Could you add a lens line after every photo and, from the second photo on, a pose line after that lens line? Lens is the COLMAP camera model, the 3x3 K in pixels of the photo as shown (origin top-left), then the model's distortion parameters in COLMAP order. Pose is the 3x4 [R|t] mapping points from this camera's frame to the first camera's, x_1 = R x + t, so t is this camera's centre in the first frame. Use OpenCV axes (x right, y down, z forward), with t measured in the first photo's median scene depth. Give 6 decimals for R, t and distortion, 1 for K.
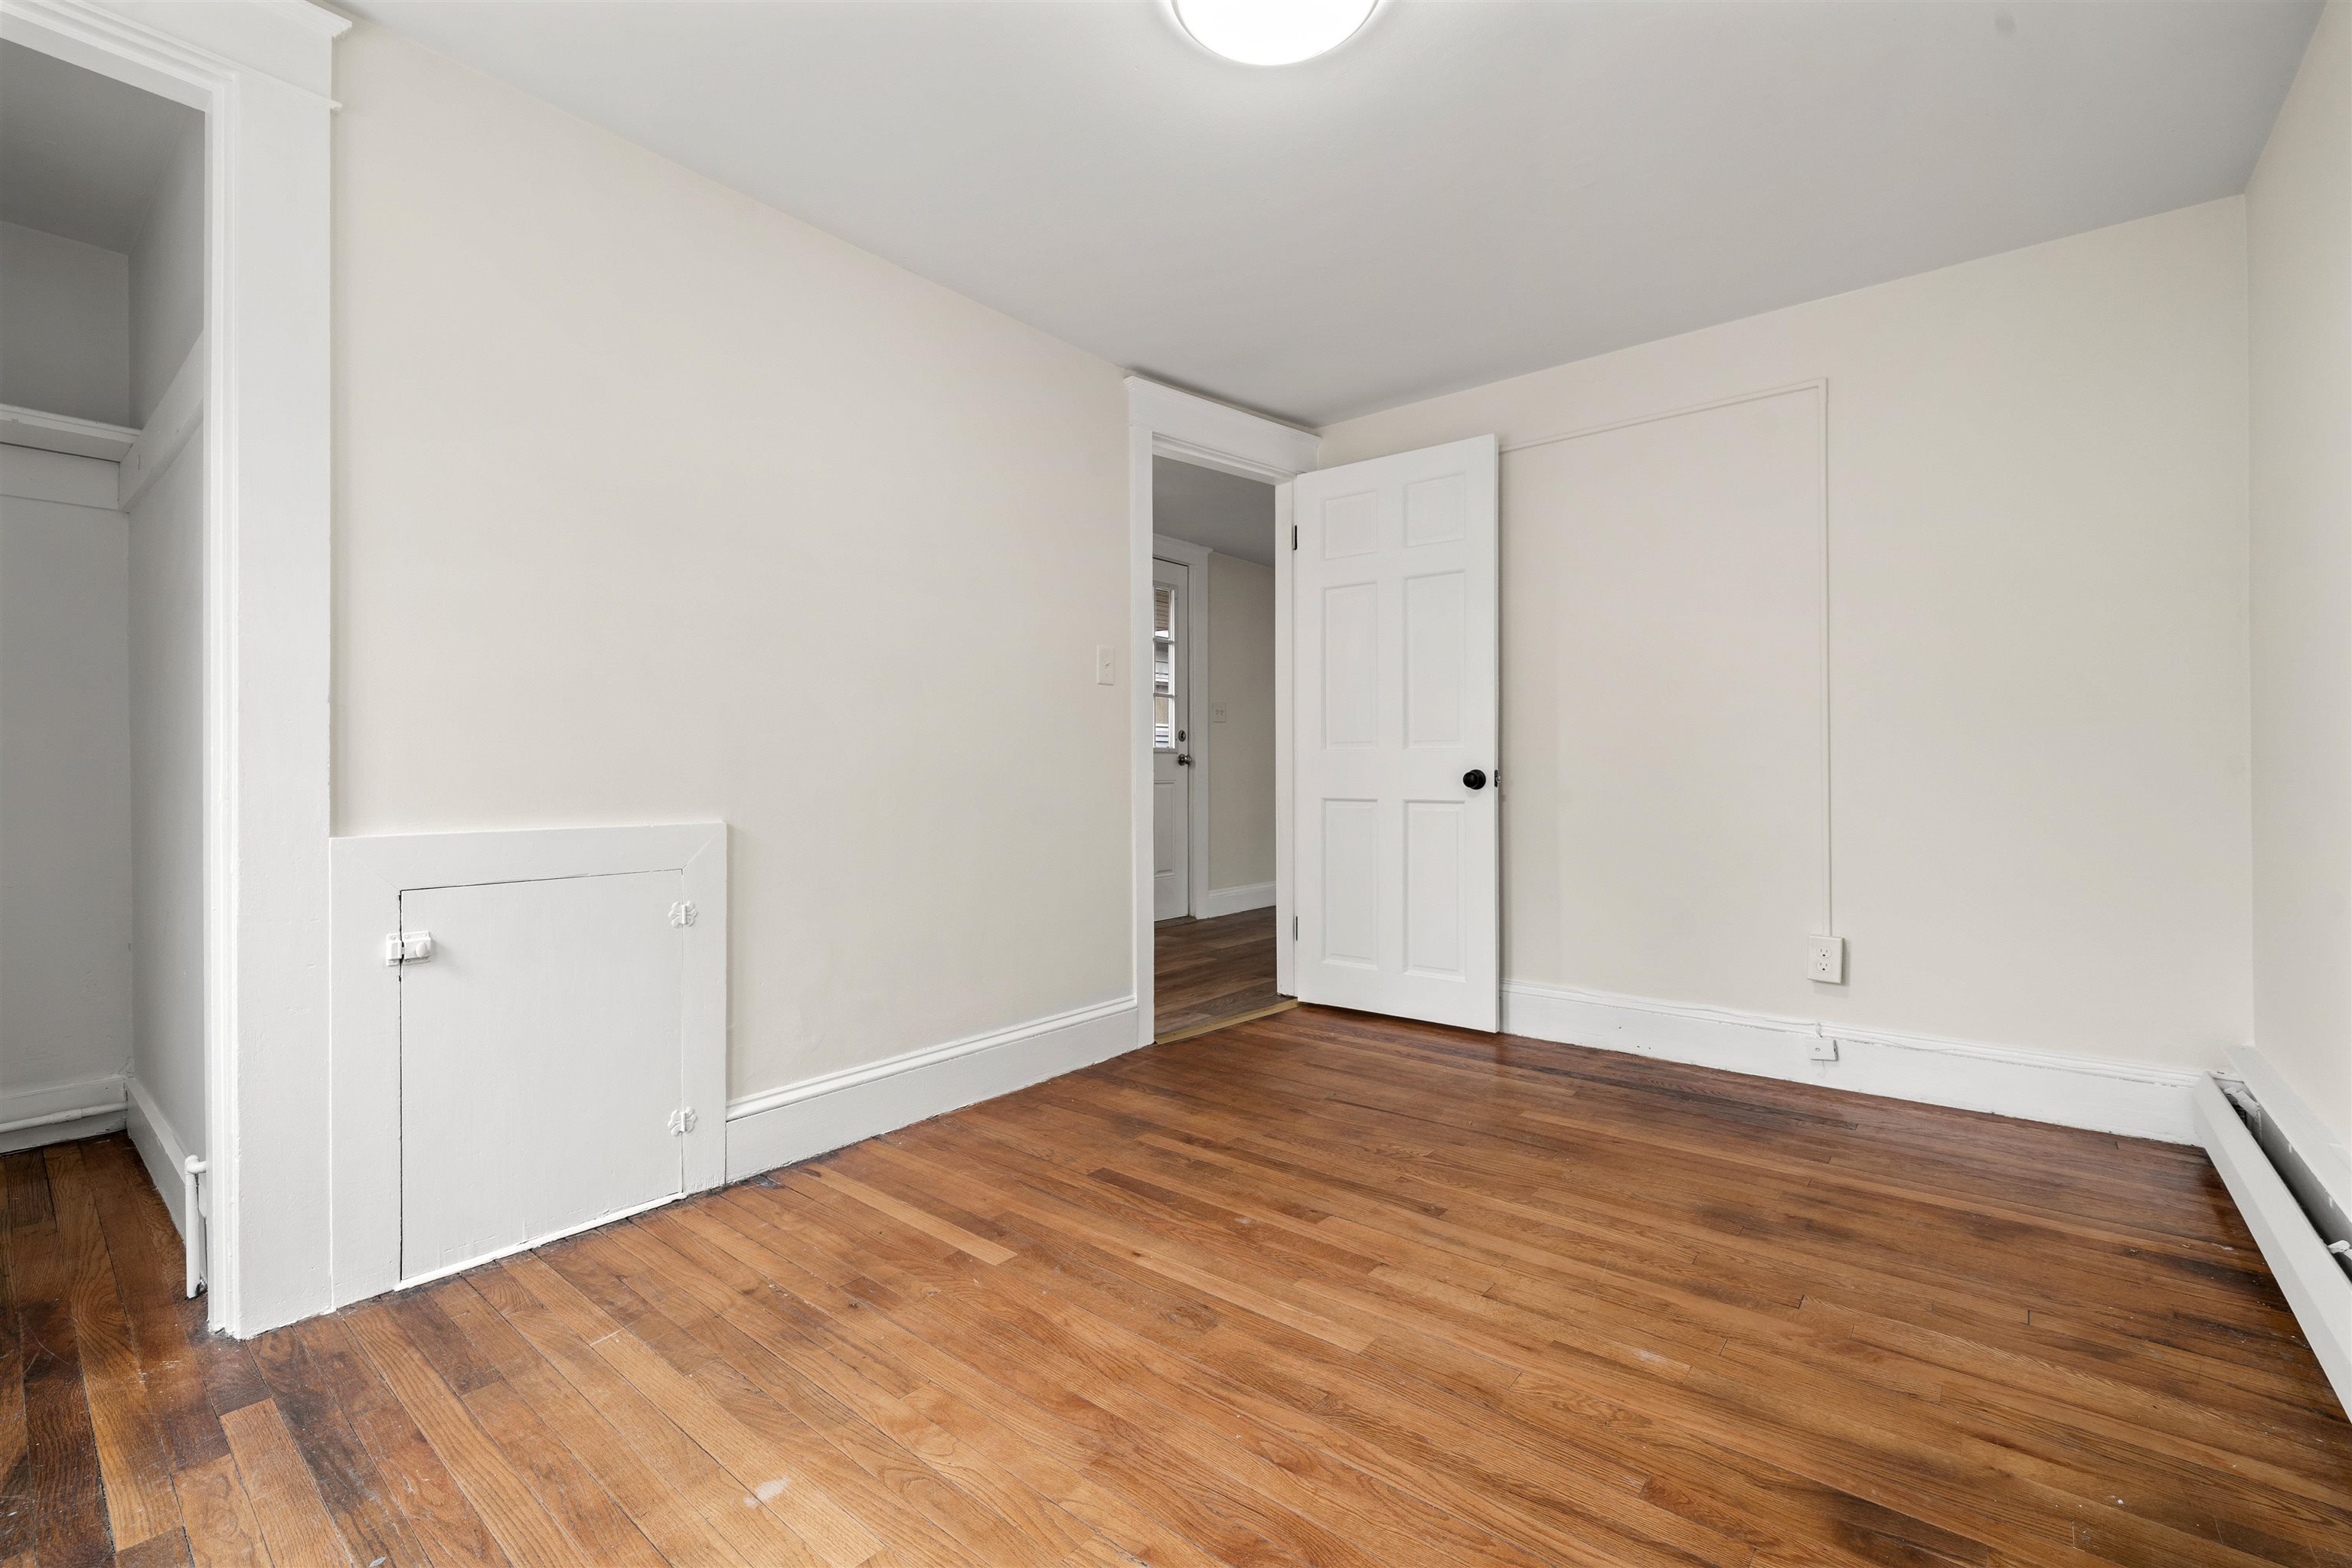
lens RADIAL K [[1002.7, 0, 1172.0], [0, 1002.7, 787.6], [0, 0, 1]] dist [-0.001275, -0.000185]
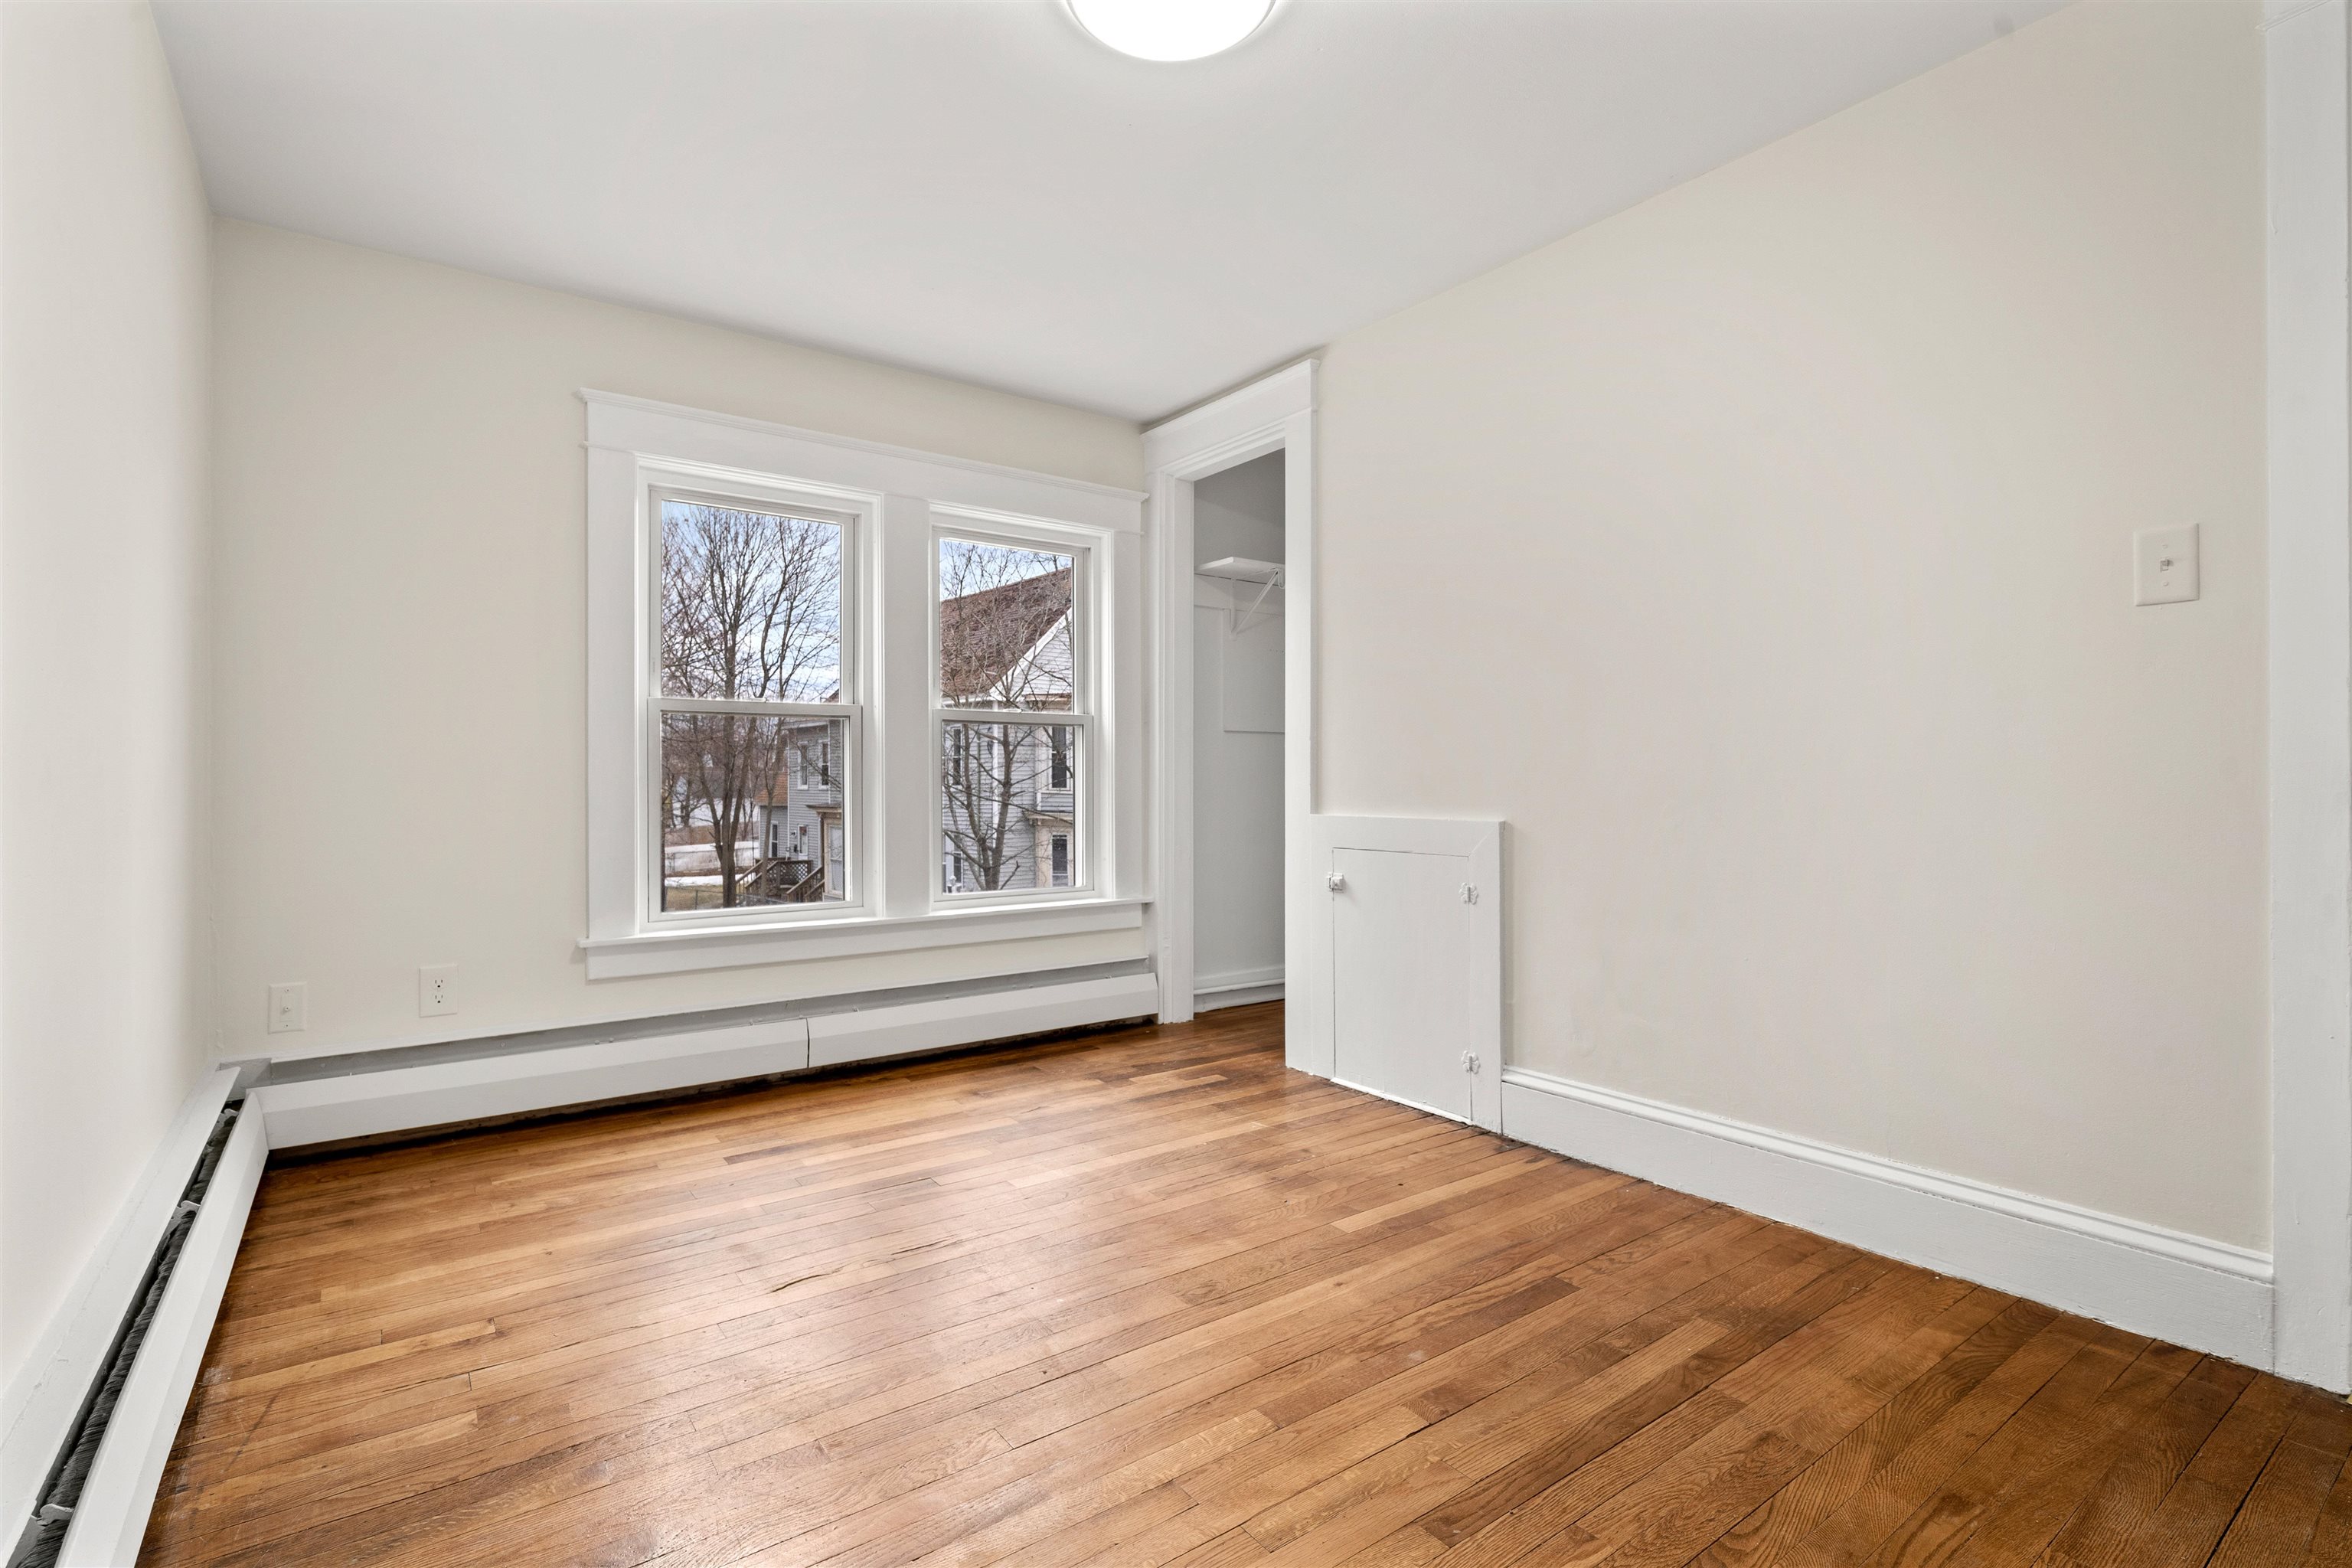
lens RADIAL K [[1073.3, 0, 1143.6], [0, 1073.3, 796.4], [0, 0, 1]] dist [0.012697, 0.000219]
pose [[-0.265627, 0.017609, -0.963915, 0.904818], [-0.004927, 0.999795, 0.019622, -0.015766], [0.964063, 0.009961, -0.265486, 0.990390]]
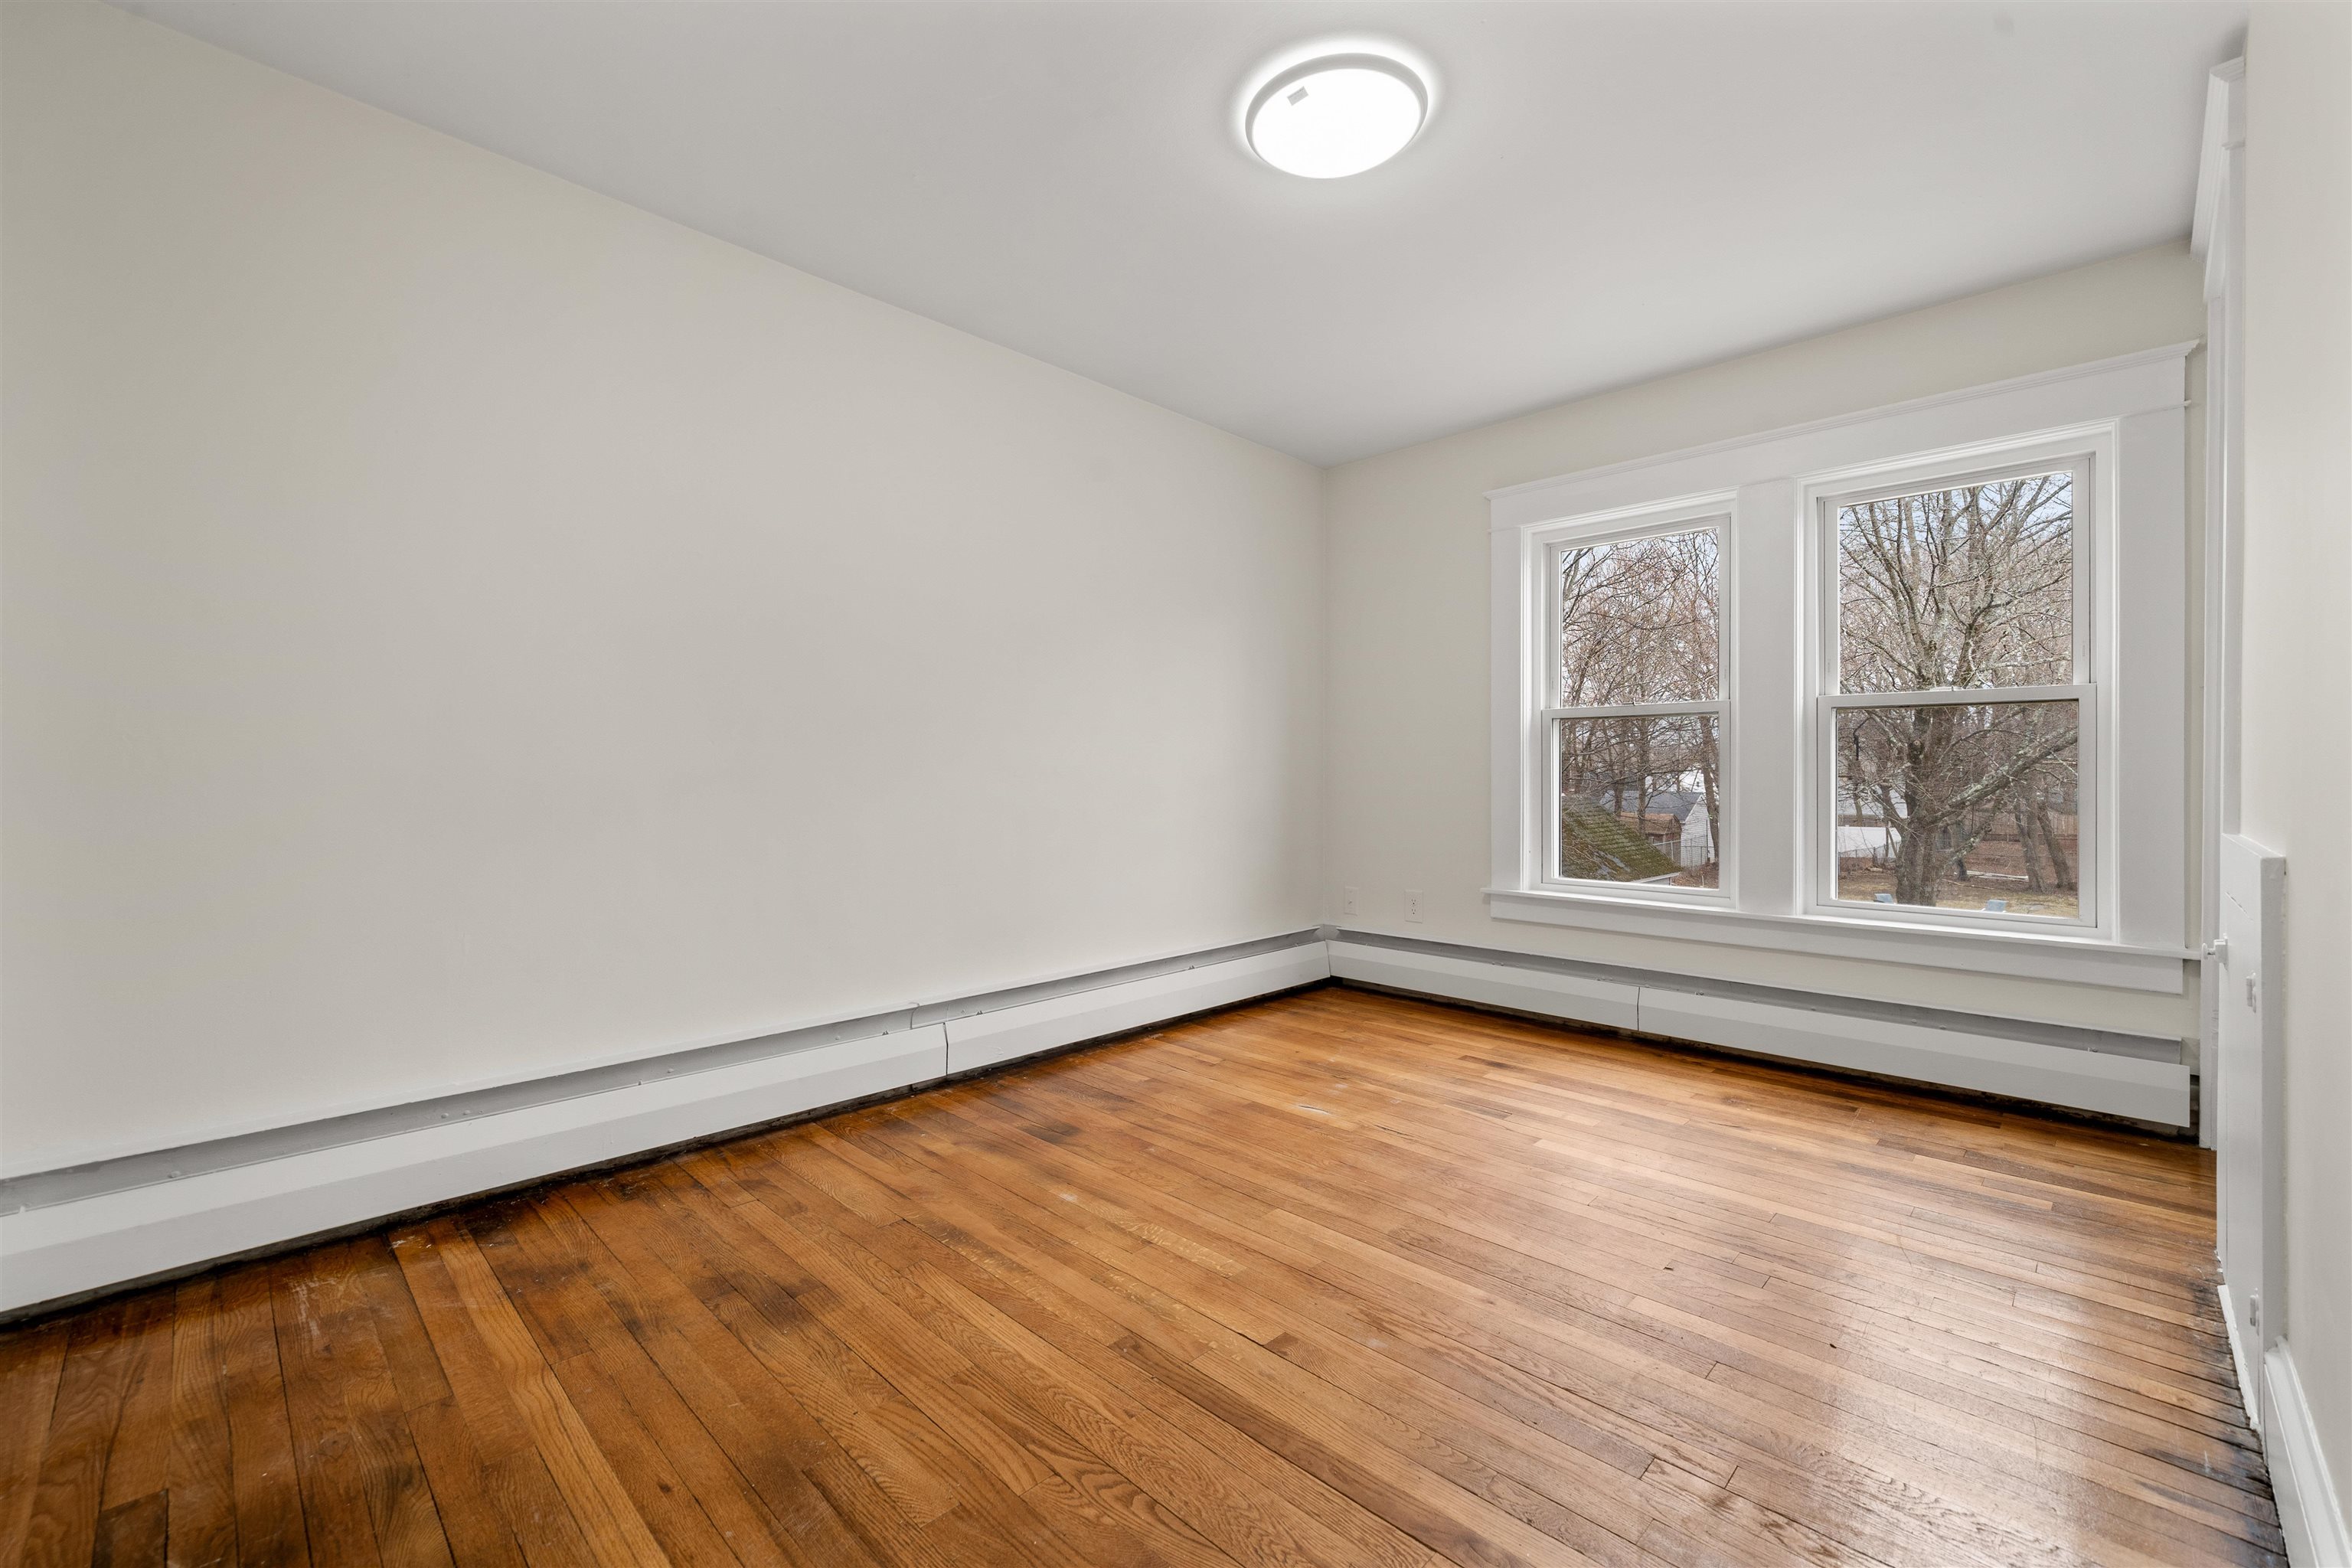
lens RADIAL K [[975.5, 0, 1176.0], [0, 975.5, 784.0], [0, 0, 1]] dist [-0.001127, -0.000099]
pose [[-0.996686, 0.001966, 0.081319, 0.161549], [0.003769, 0.999750, 0.022028, -0.025790], [-0.081256, 0.022261, -0.996445, 1.729294]]
